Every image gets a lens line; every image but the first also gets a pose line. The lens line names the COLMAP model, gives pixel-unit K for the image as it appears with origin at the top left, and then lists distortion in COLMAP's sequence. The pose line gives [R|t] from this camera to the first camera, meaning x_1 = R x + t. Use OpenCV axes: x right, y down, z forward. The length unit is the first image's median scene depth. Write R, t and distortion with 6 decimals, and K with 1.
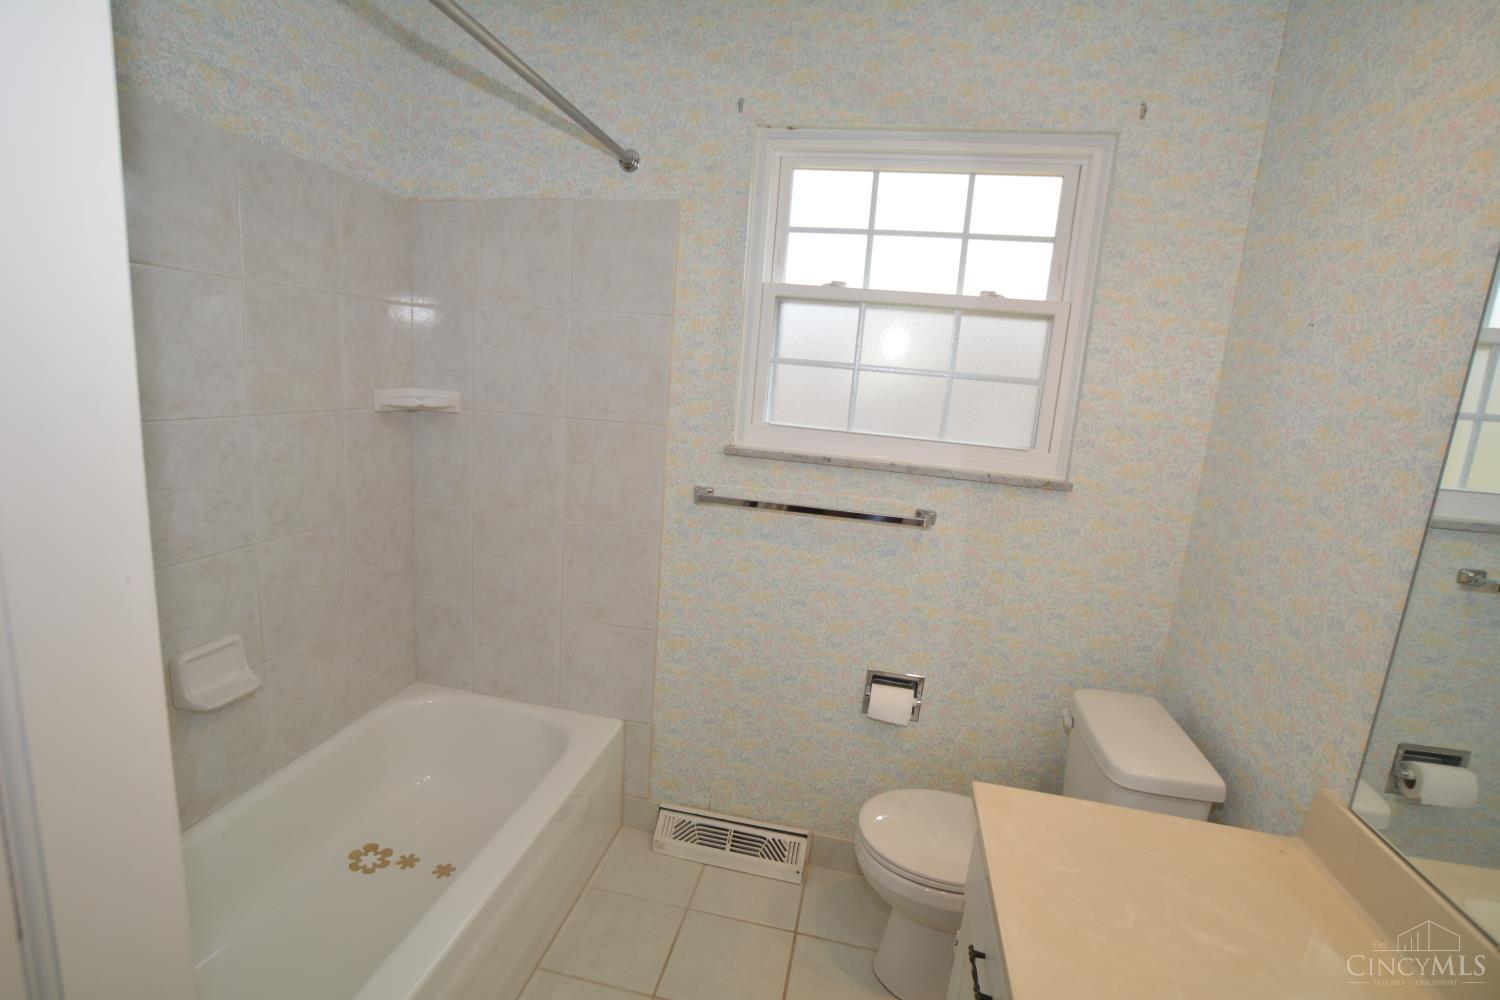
lens RADIAL K [[722.1, 0, 739.0], [0, 722.1, 514.2], [0, 0, 1]] dist [-0.079639, 0.036499]
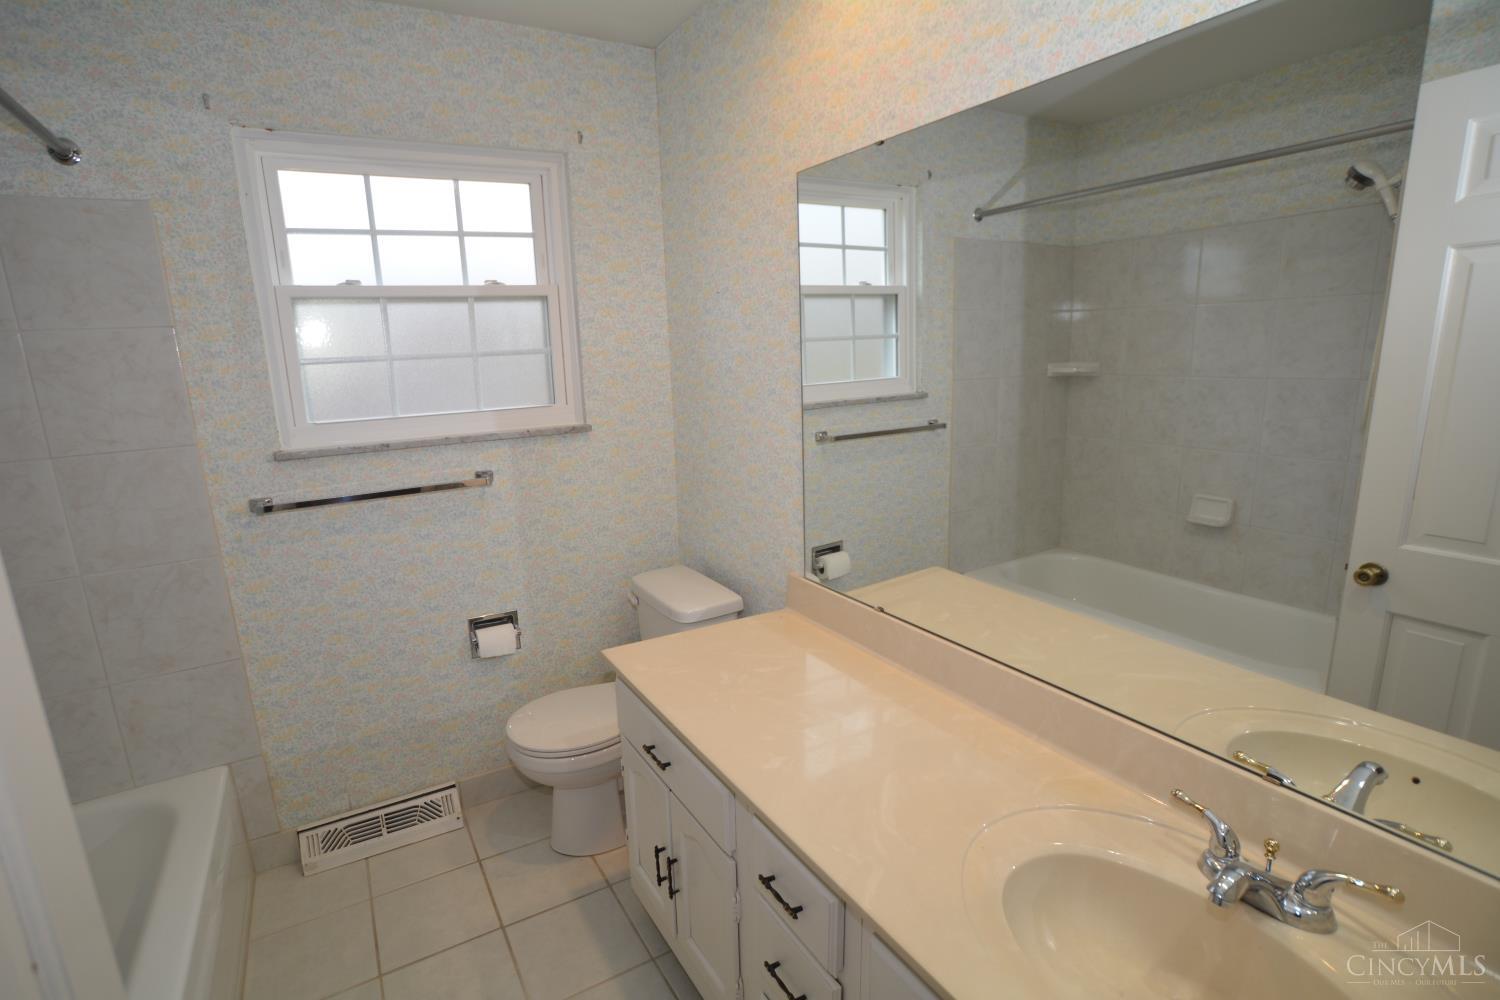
lens RADIAL K [[722.1, 0, 739.0], [0, 722.1, 514.2], [0, 0, 1]] dist [-0.079639, 0.036499]
pose [[0.730124, -0.251700, 0.635268, -0.195489], [0.221953, 0.966633, 0.127897, 0.006049], [-0.646263, 0.047619, 0.761628, -0.154334]]
